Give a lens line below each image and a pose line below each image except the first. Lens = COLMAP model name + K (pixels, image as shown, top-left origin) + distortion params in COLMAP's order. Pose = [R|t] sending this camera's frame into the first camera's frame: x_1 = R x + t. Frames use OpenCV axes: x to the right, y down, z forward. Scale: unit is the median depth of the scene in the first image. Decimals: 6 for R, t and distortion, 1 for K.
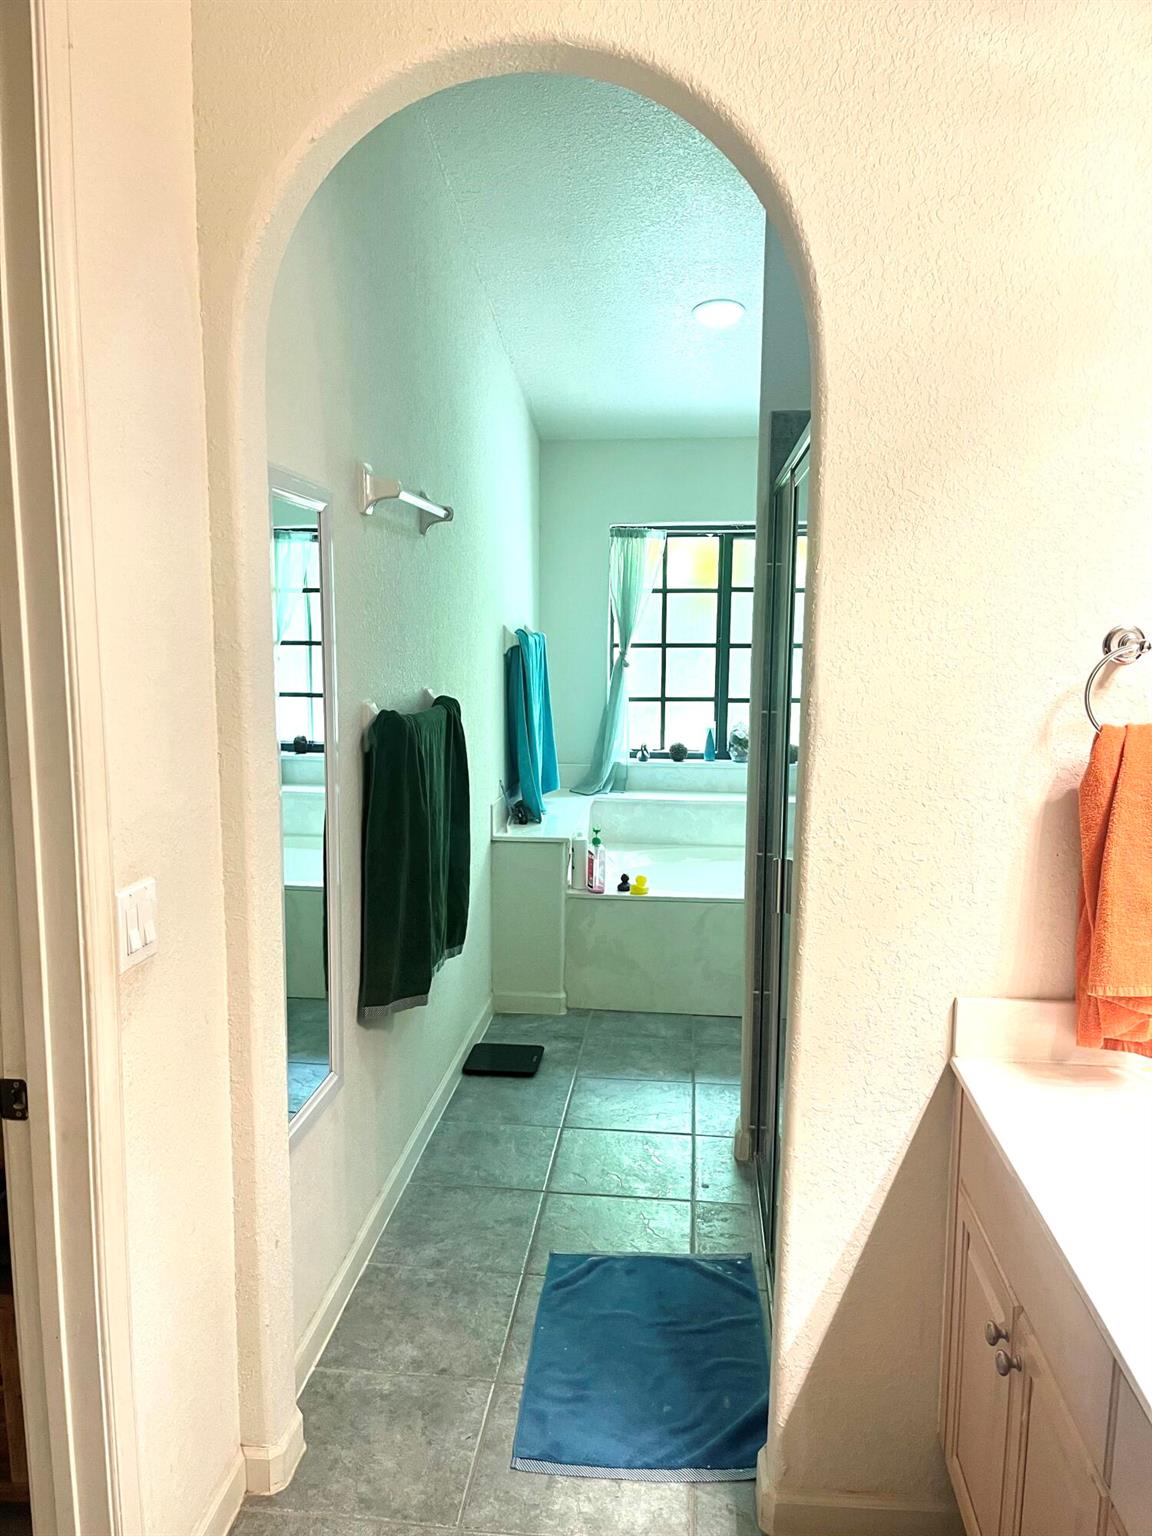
lens RADIAL K [[1195.0, 0, 524.3], [0, 1195.0, 793.0], [0, 0, 1]] dist [0.054874, -0.096173]
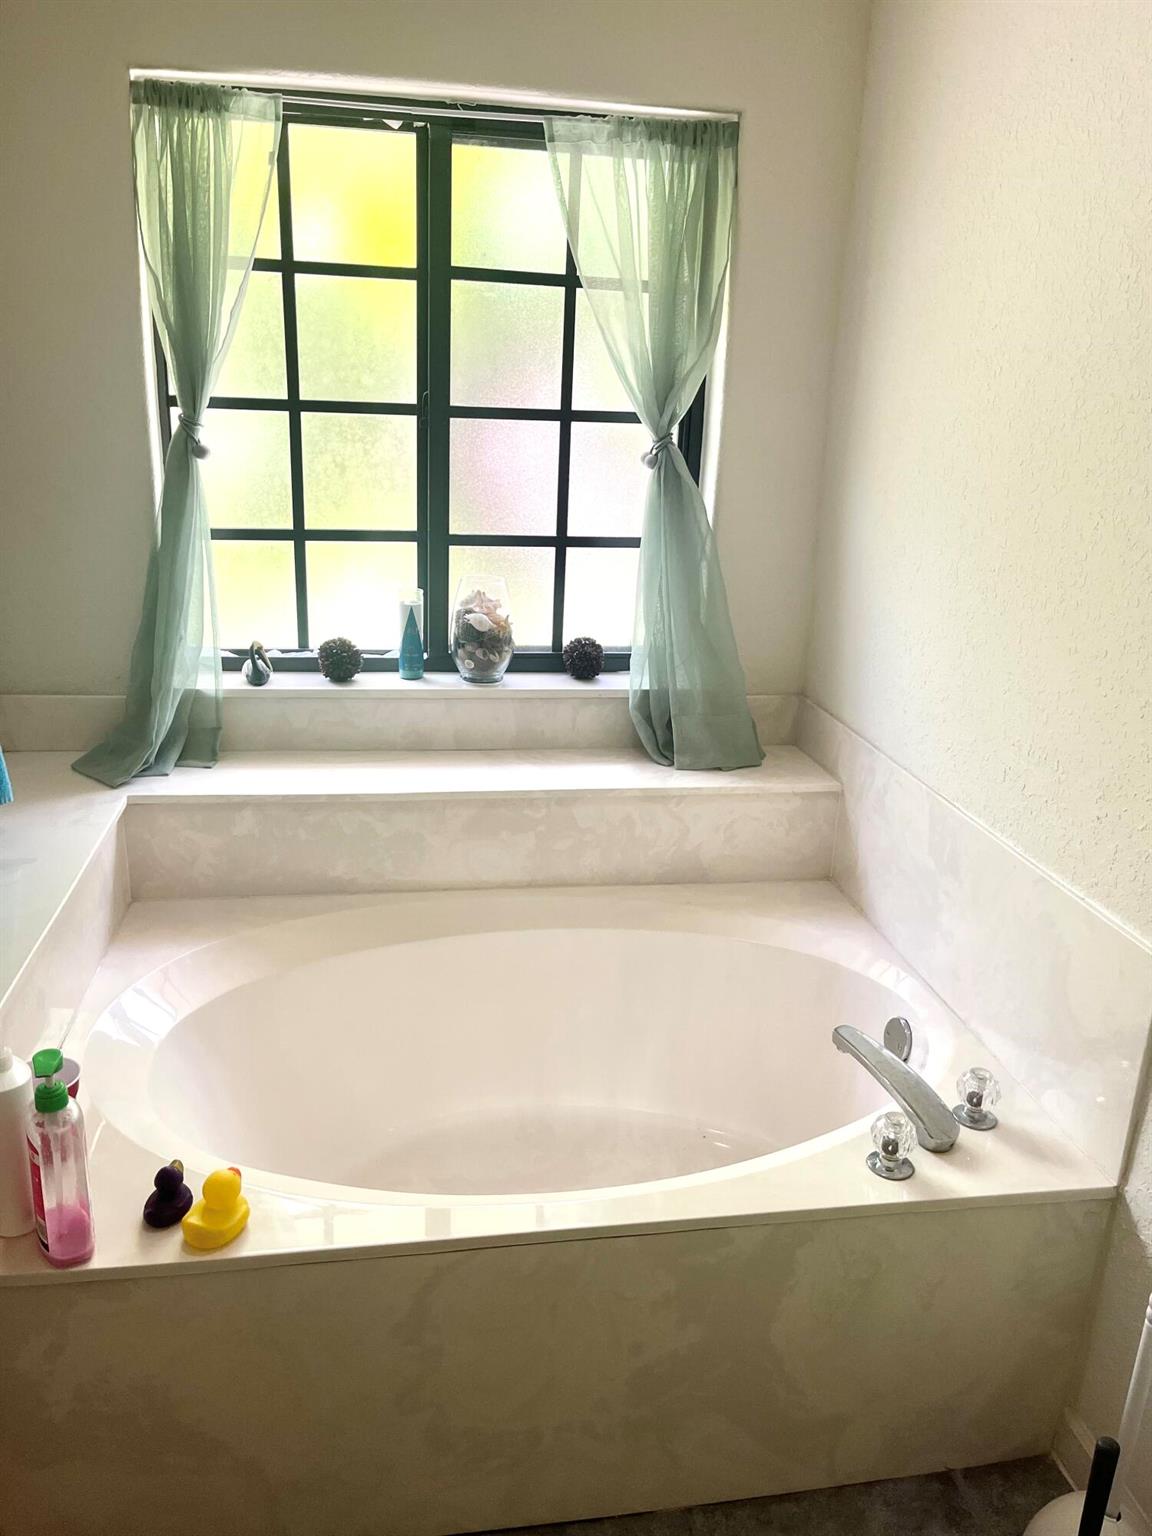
lens RADIAL K [[1180.5, 0, 576.0], [0, 1180.5, 768.0], [0, 0, 1]] dist [0.056799, -0.094483]
pose [[0.951952, -0.059459, 0.300420, 0.079944], [0.007584, 0.985248, 0.170967, -0.069793], [-0.306153, -0.160474, 0.938359, 0.570151]]
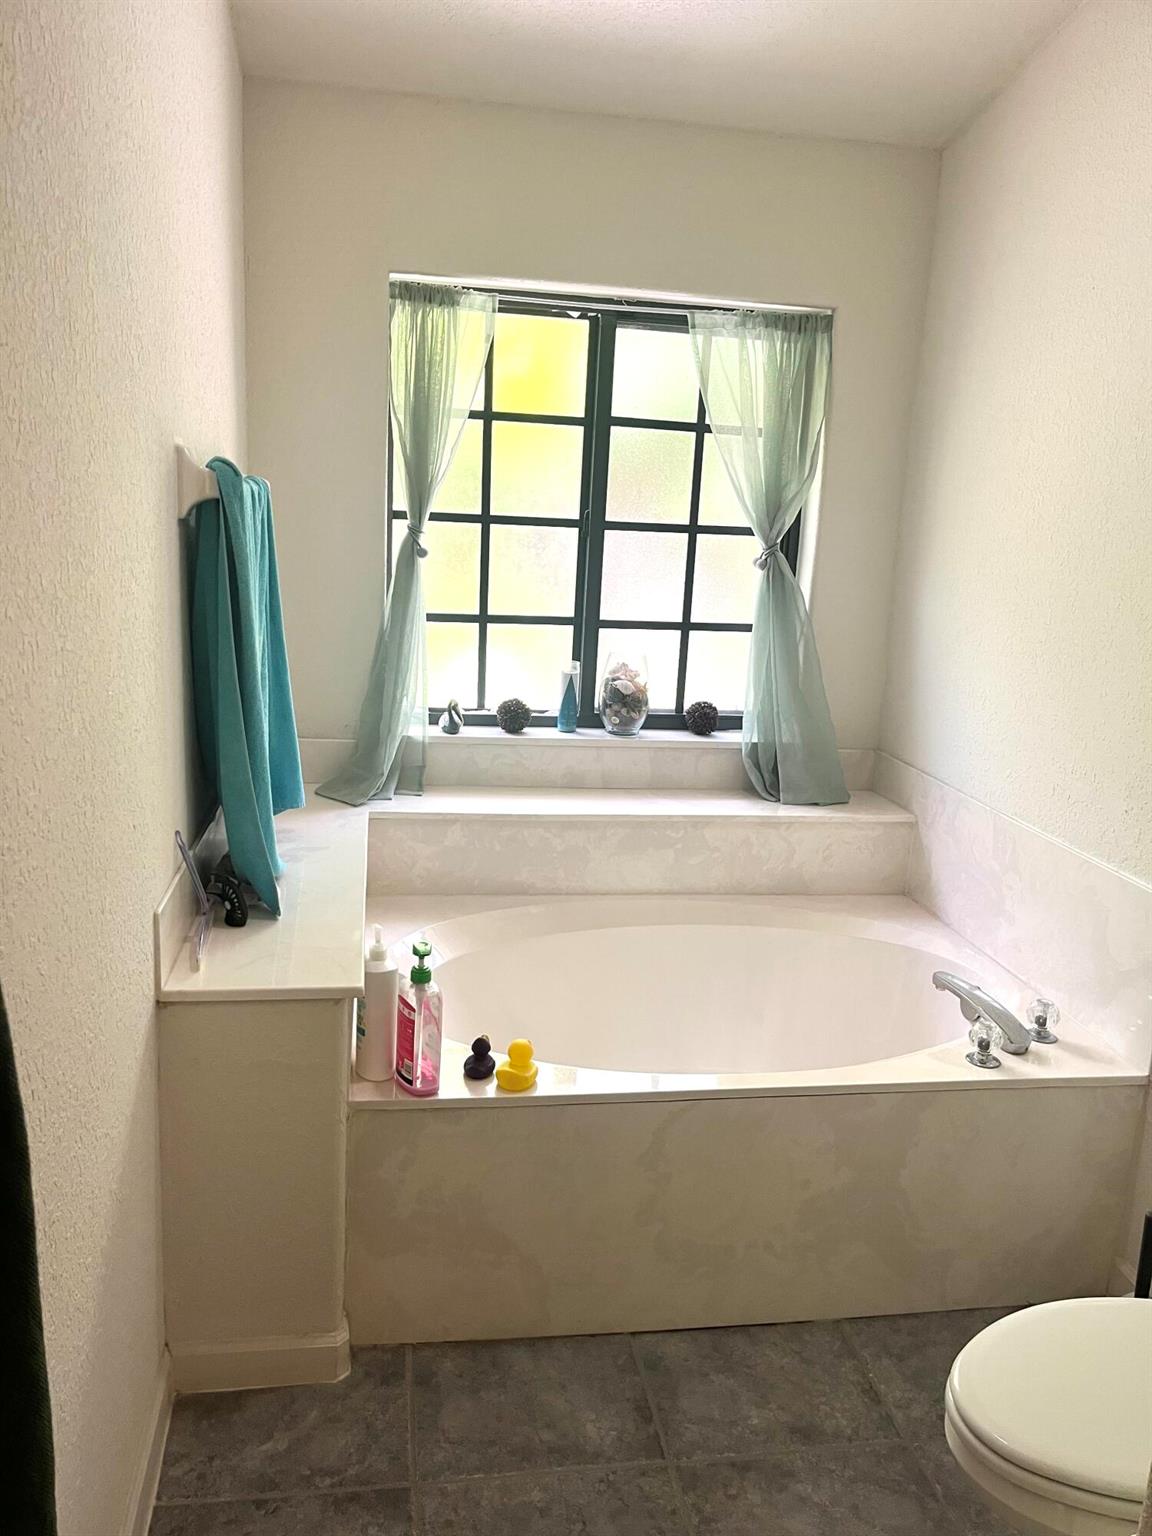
lens RADIAL K [[1180.5, 0, 576.0], [0, 1180.5, 768.0], [0, 0, 1]] dist [0.056799, -0.094483]
pose [[0.952552, -0.019578, 0.303745, -0.010774], [-0.004086, 0.997017, 0.077077, -0.053234], [-0.304348, -0.074661, 0.949630, 0.477603]]
